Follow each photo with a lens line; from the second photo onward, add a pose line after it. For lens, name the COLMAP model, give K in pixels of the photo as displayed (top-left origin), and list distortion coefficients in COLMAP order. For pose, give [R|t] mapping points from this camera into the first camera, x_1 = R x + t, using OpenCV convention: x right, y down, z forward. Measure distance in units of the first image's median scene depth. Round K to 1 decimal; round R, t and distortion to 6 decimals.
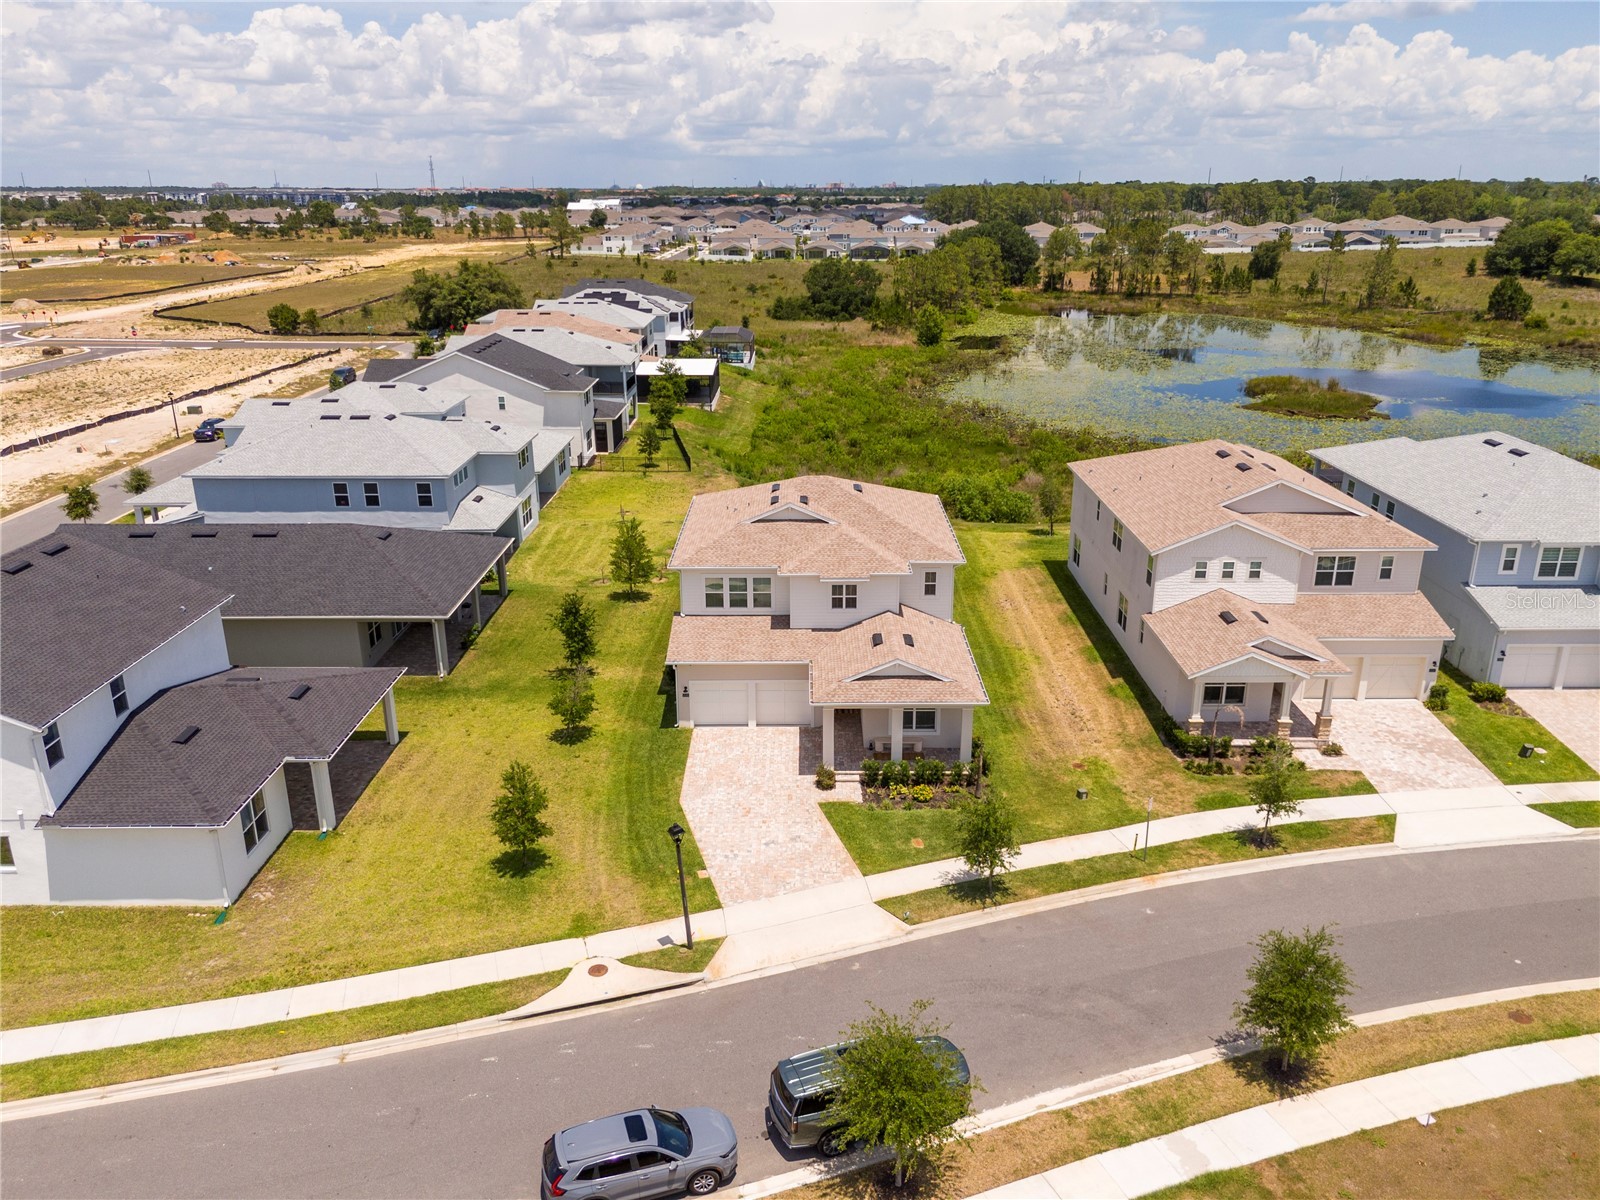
lens RADIAL K [[1183.0, 0, 800.0], [0, 1183.0, 600.0], [0, 0, 1]] dist [0.063802, -0.061858]
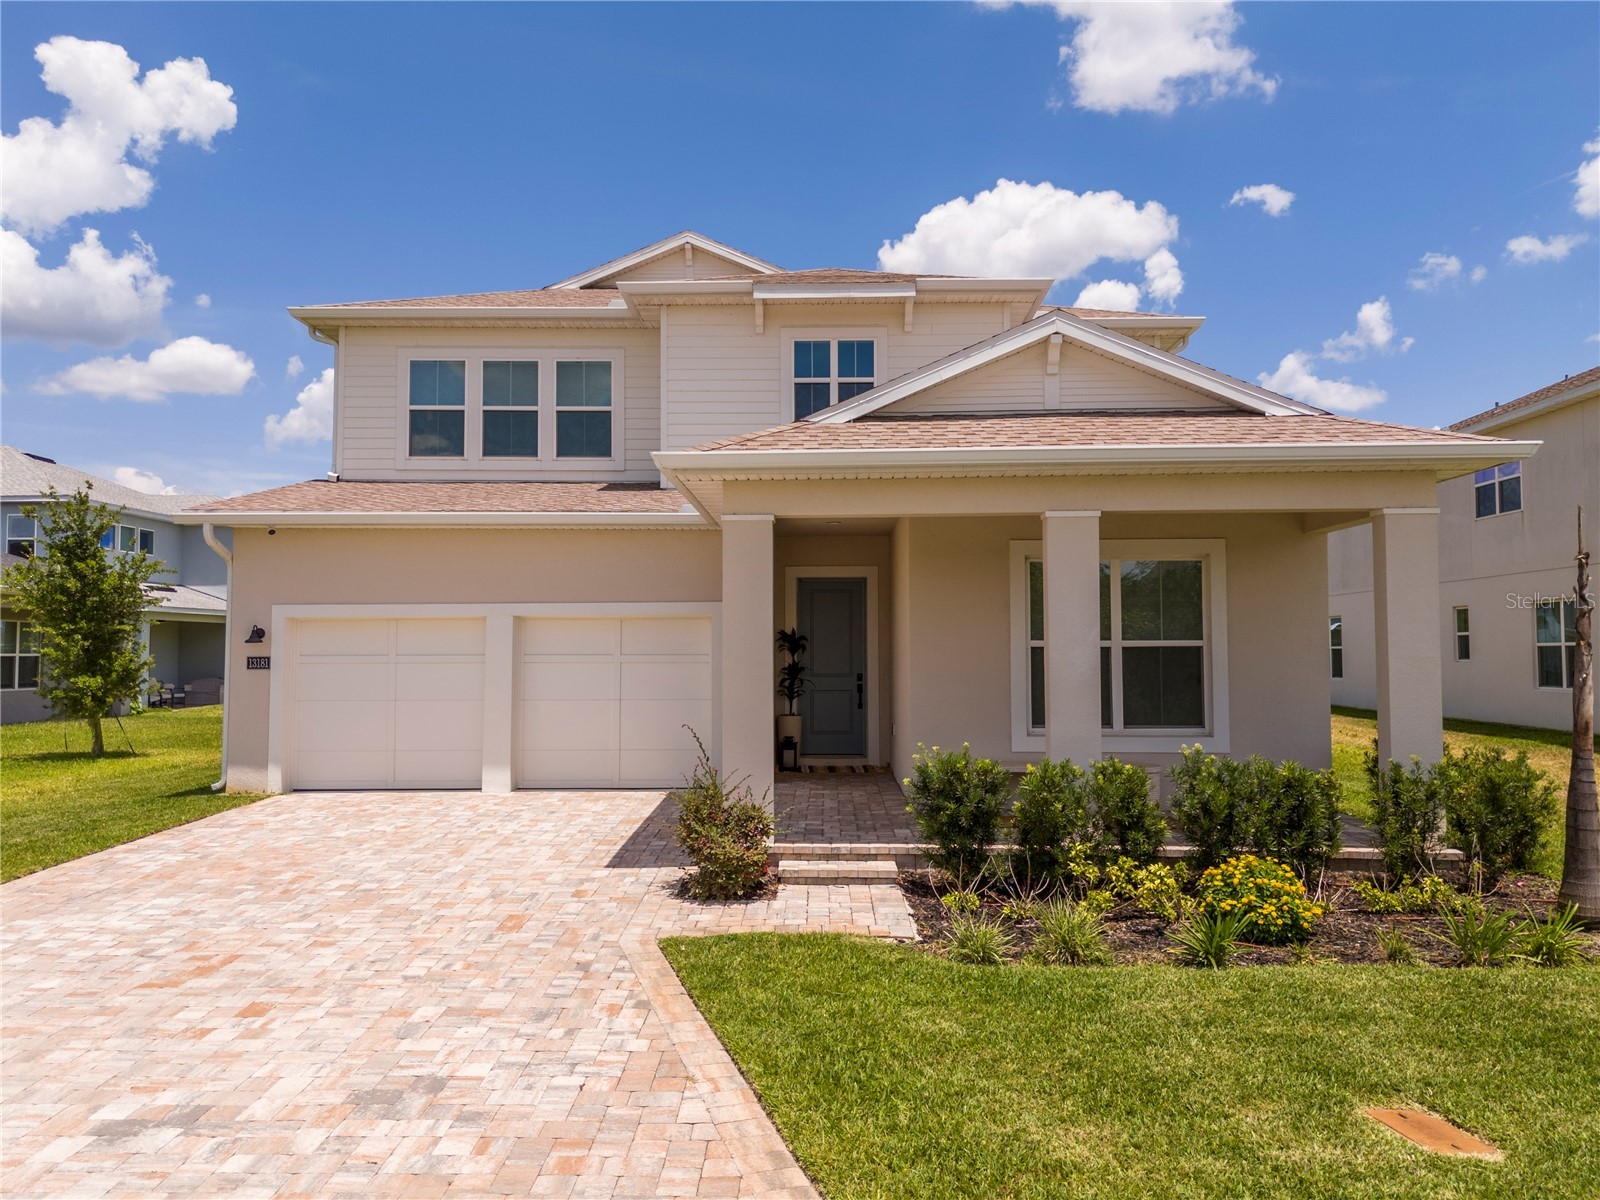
lens RADIAL K [[1205.0, 0, 786.1], [0, 1205.0, 548.5], [0, 0, 1]] dist [0.059541, -0.076819]
pose [[0.999618, 0.003918, -0.027342, 0.032203], [-0.015027, 0.907720, -0.419307, 0.163080], [0.023175, 0.419558, 0.907433, 0.694953]]
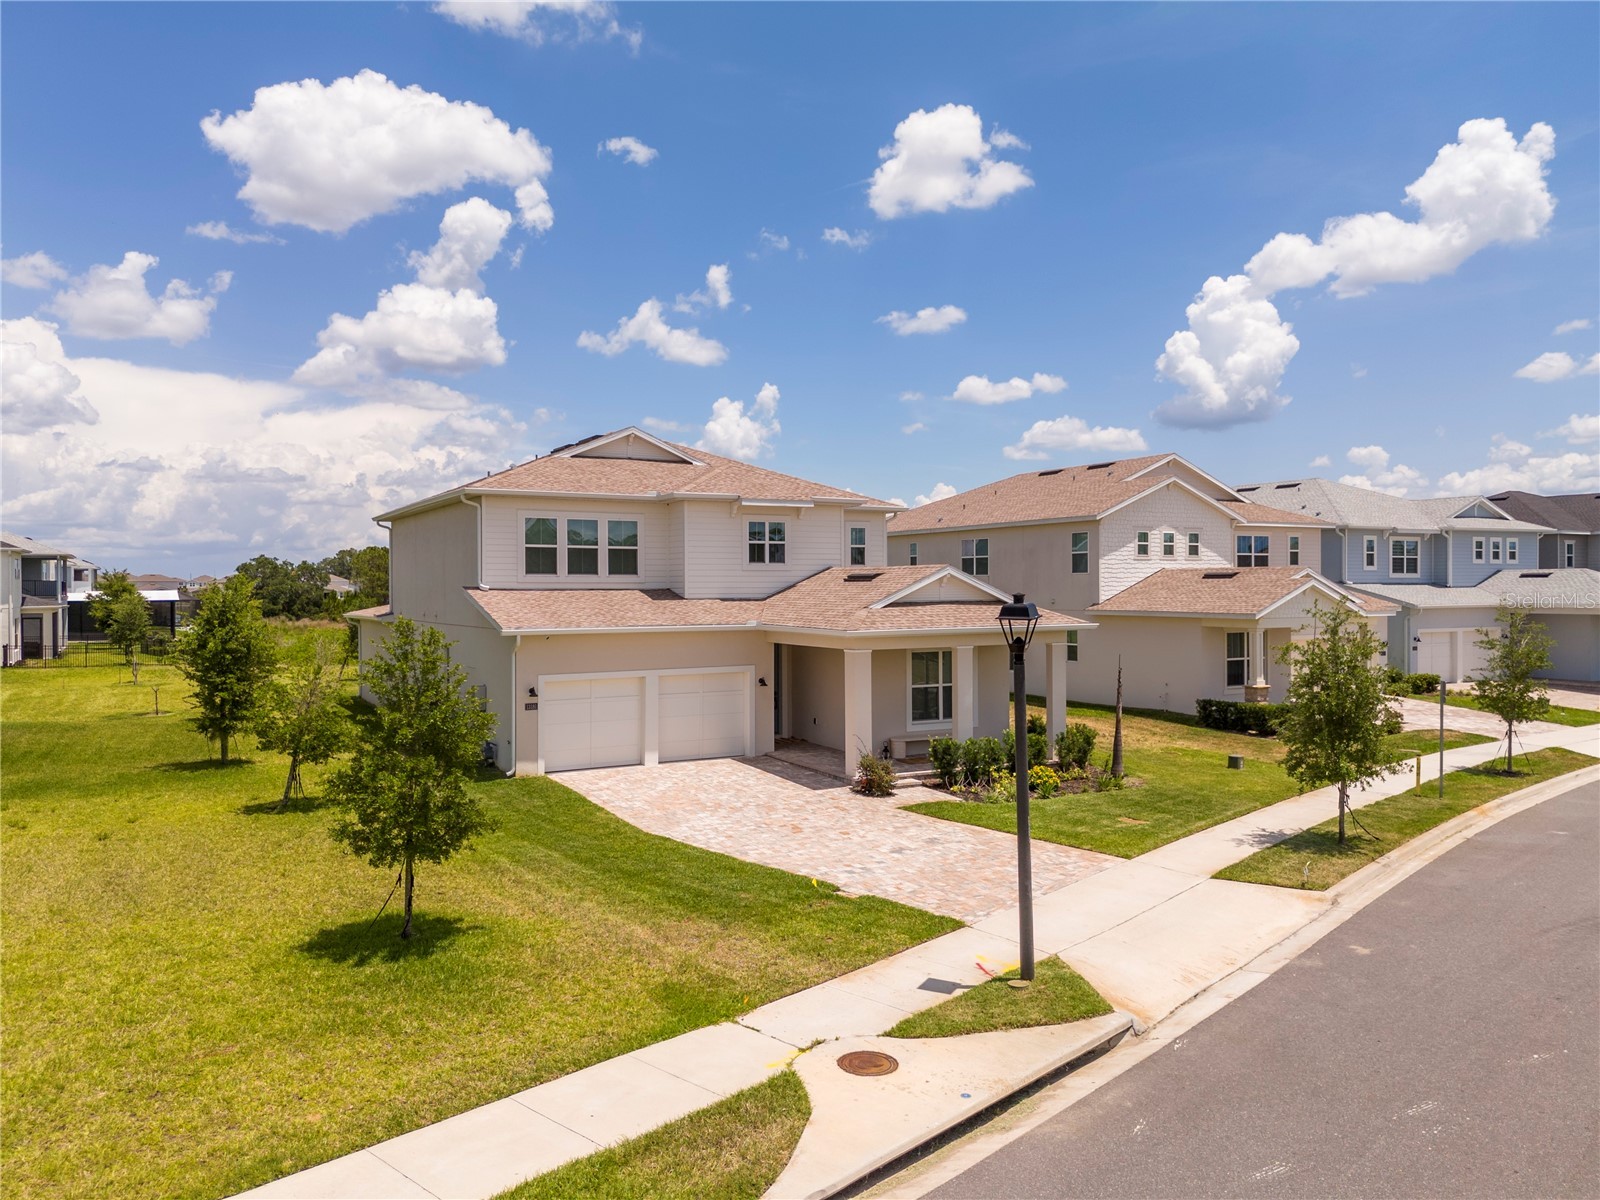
lens RADIAL K [[1187.0, 0, 800.0], [0, 1187.0, 600.0], [0, 0, 1]] dist [0.033435, -0.000450]
pose [[0.873981, -0.003231, 0.485949, -0.232579], [0.158170, 0.947420, -0.278170, 0.188457], [-0.459499, 0.319978, 0.828538, 0.471917]]
